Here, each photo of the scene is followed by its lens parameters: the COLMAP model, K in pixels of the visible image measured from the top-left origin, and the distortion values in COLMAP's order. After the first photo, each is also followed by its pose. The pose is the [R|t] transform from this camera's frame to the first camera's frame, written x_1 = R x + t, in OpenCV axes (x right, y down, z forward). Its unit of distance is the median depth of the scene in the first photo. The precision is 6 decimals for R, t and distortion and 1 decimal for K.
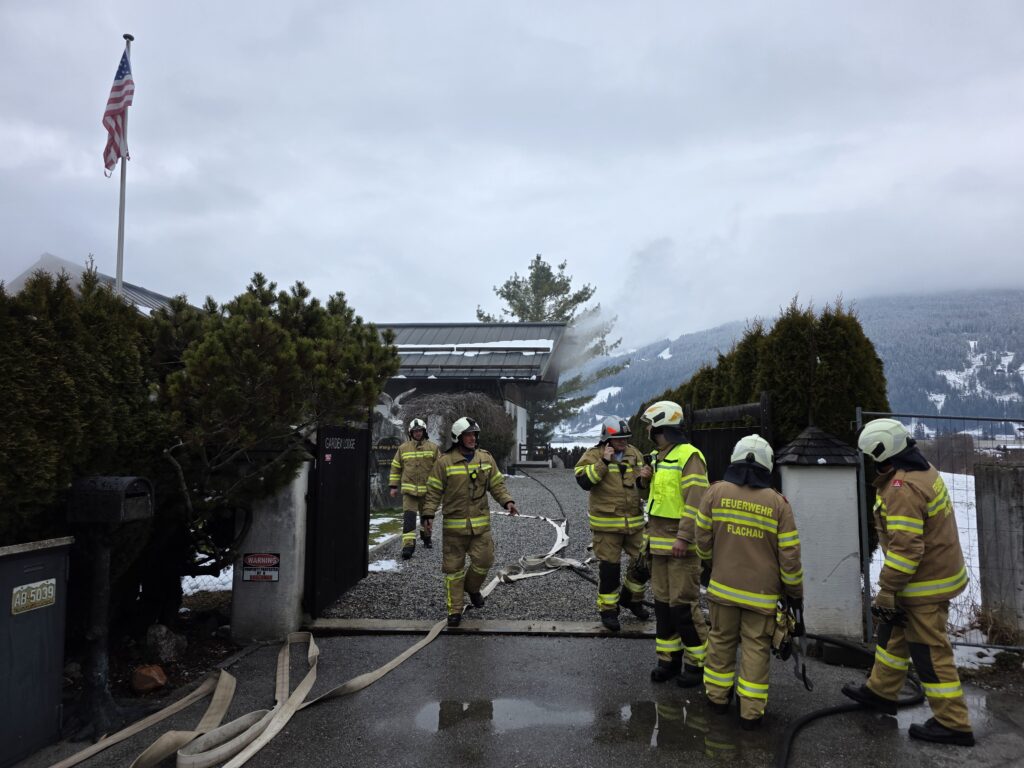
lens RADIAL K [[674.4, 0, 512.0], [0, 674.4, 384.0], [0, 0, 1]] dist [0.068560, -0.057637]
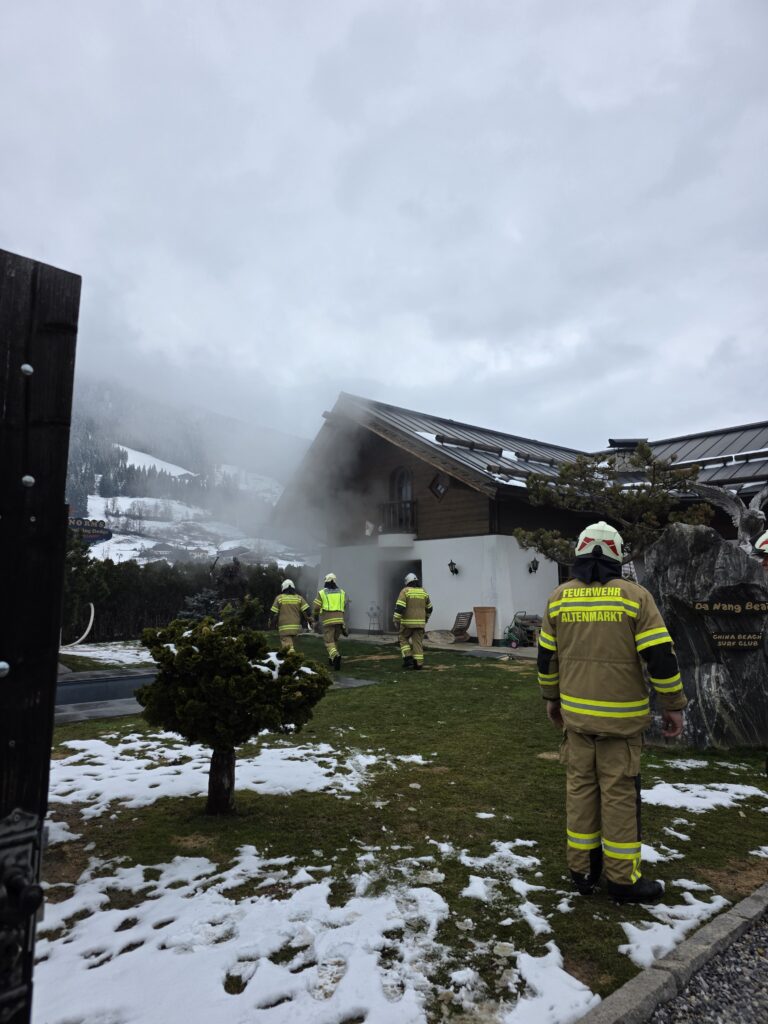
lens RADIAL K [[674.4, 0, 384.0], [0, 674.4, 512.0], [0, 0, 1]] dist [0.068560, -0.057637]
pose [[0.735228, -0.087365, -0.672166, -0.020121], [0.060287, 0.996157, -0.063533, 0.019733], [0.675134, 0.006188, 0.737669, 0.218100]]
